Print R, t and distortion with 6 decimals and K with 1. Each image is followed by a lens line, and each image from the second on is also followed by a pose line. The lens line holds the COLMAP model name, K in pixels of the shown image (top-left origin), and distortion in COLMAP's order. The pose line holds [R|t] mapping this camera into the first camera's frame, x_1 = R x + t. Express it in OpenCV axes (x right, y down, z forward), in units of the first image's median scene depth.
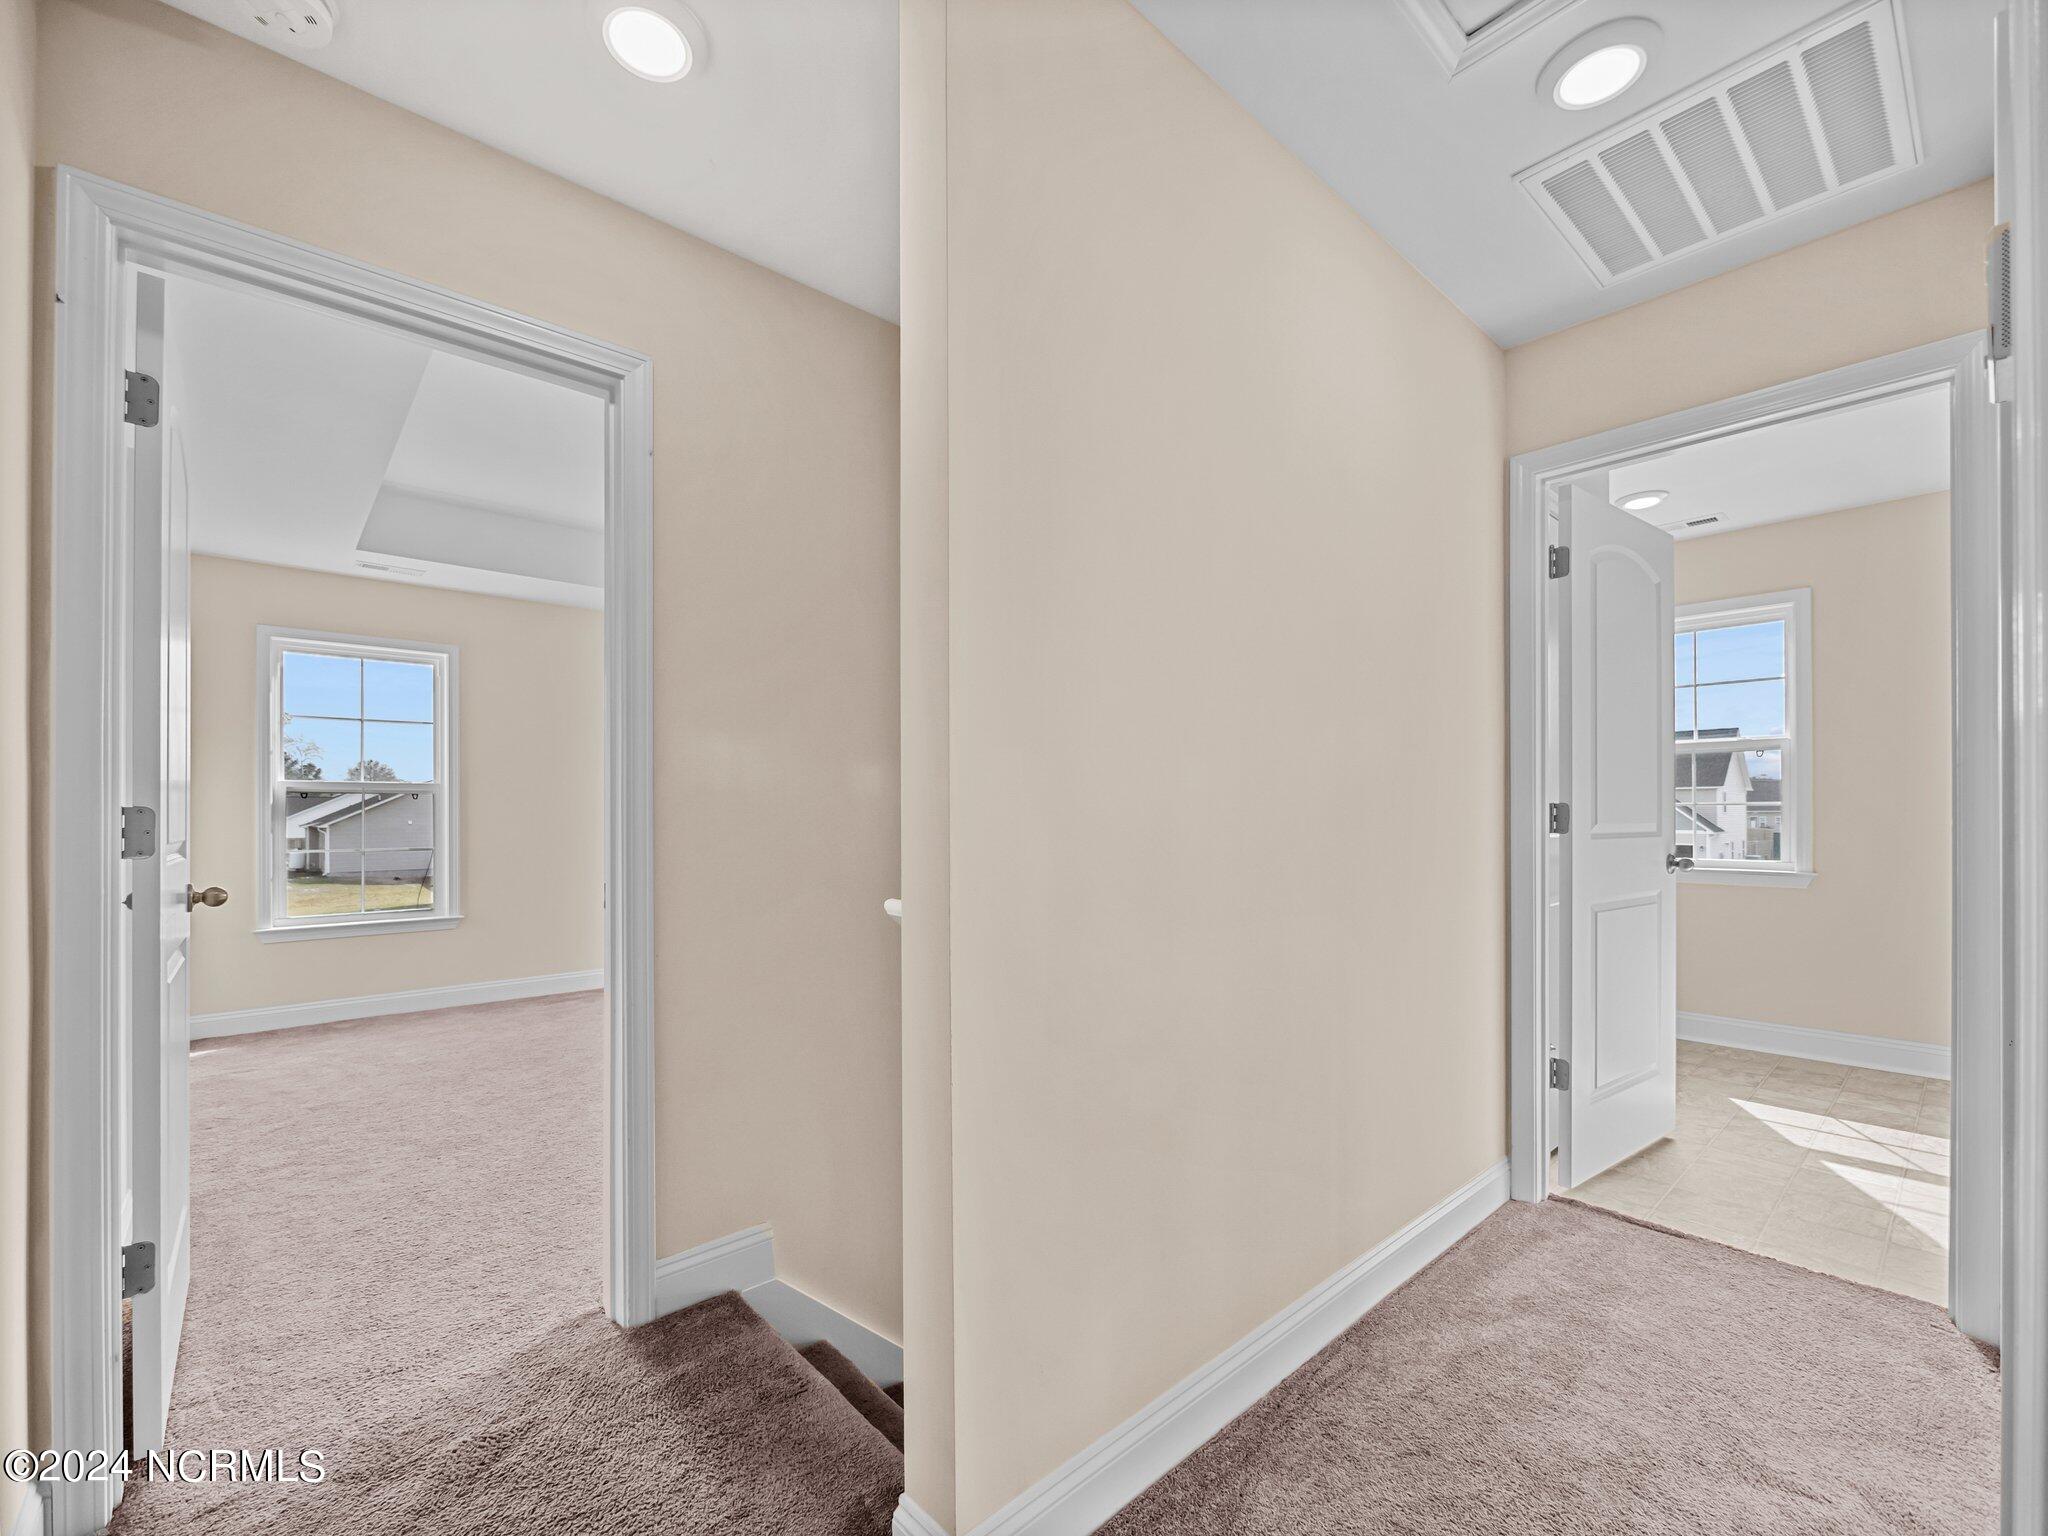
lens RADIAL K [[868.2, 0, 1028.3], [0, 868.2, 789.7], [0, 0, 1]] dist [-0.002748, -0.000191]
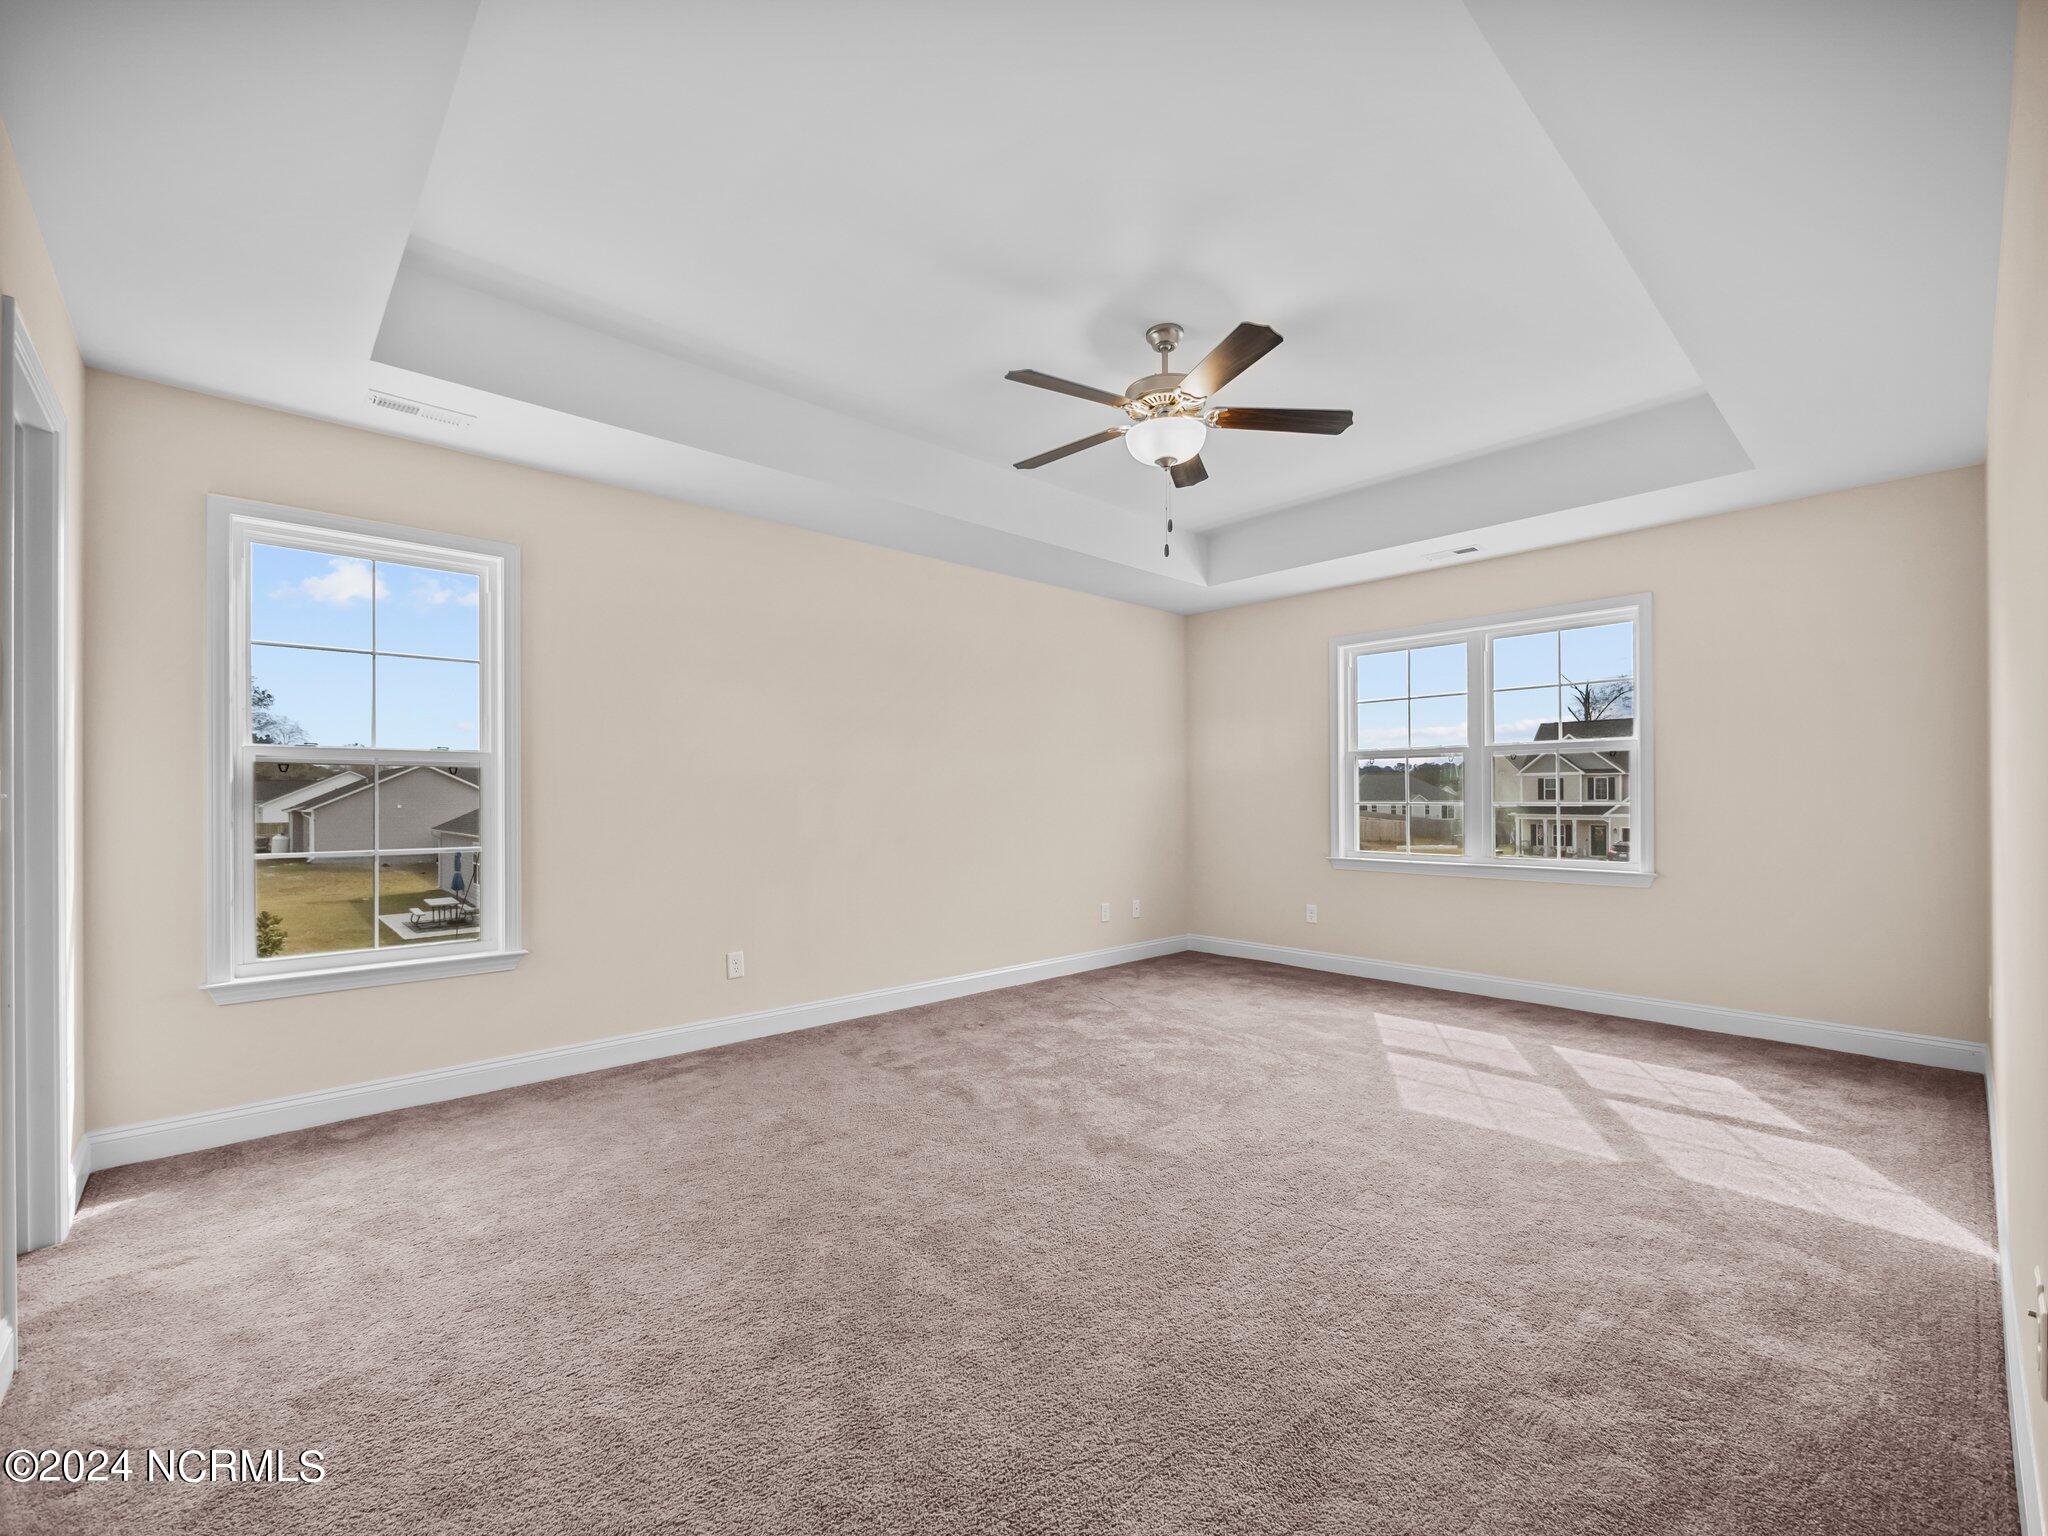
lens RADIAL K [[846.8, 0, 1024.0], [0, 846.8, 768.0], [0, 0, 1]] dist [-0.002267, -0.000221]
pose [[0.999773, -0.005567, 0.020580, -0.305030], [0.005600, 0.999983, -0.001513, 0.008297], [-0.020571, 0.001628, 0.999787, 0.368799]]
